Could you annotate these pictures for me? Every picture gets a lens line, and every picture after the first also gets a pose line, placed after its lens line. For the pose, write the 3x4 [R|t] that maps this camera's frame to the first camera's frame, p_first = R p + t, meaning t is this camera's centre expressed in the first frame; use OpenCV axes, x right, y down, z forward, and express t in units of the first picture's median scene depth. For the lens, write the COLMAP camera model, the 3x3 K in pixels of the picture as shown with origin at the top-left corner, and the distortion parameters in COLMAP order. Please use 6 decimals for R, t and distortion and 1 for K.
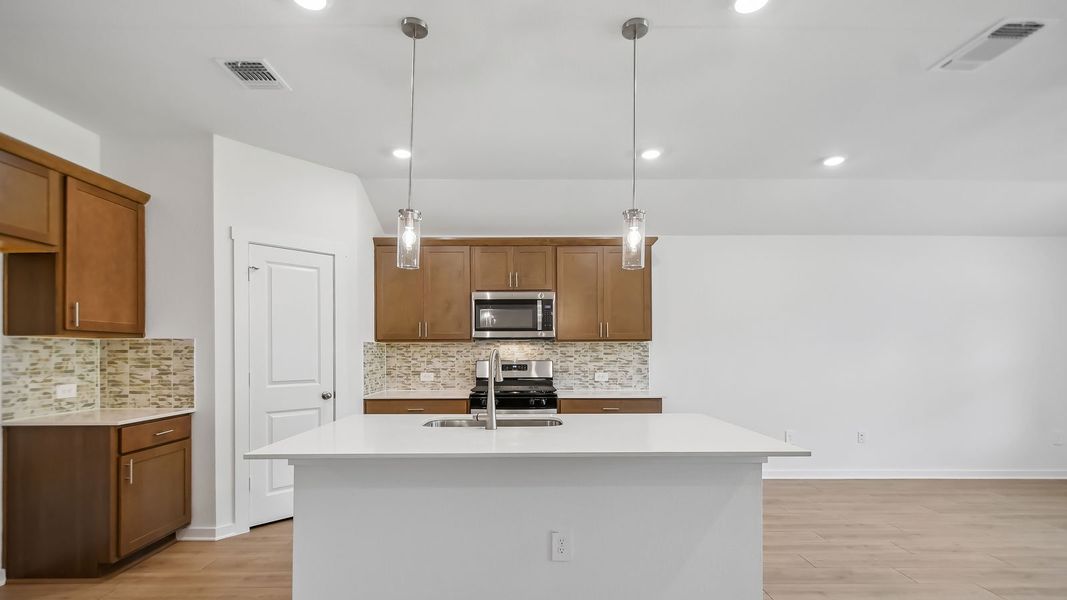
lens RADIAL K [[479.0, 0, 531.4], [0, 479.0, 354.6], [0, 0, 1]] dist [0.021039, -0.013692]
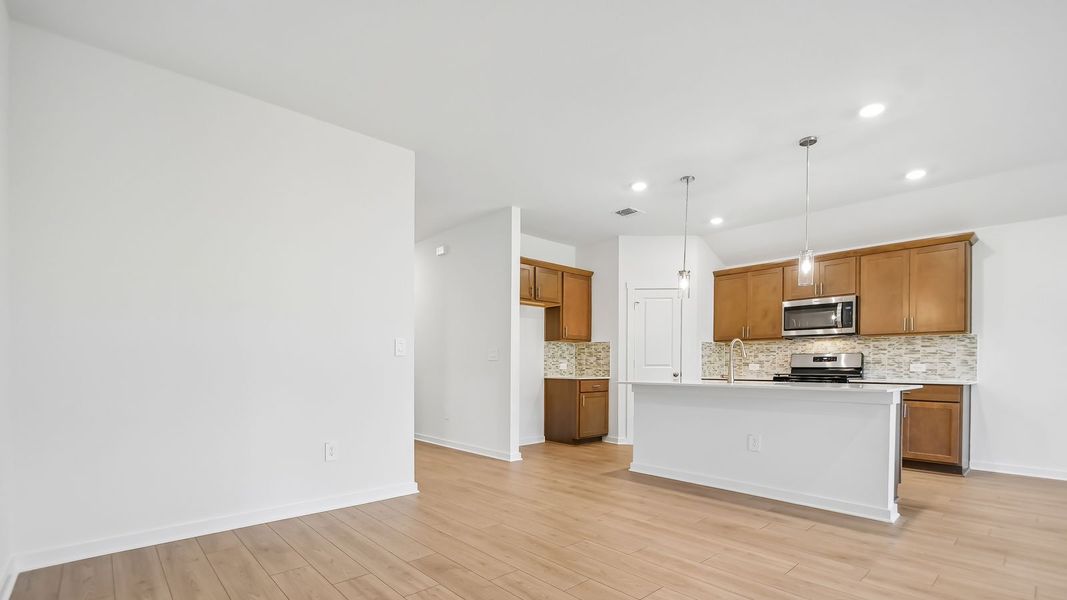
lens RADIAL K [[479.0, 0, 531.4], [0, 479.0, 354.6], [0, 0, 1]] dist [0.021039, -0.013692]
pose [[0.667416, -0.013953, -0.744554, 0.513233], [-0.005232, 0.999712, -0.023424, 0.064020], [0.744667, 0.019530, 0.667151, -0.514161]]
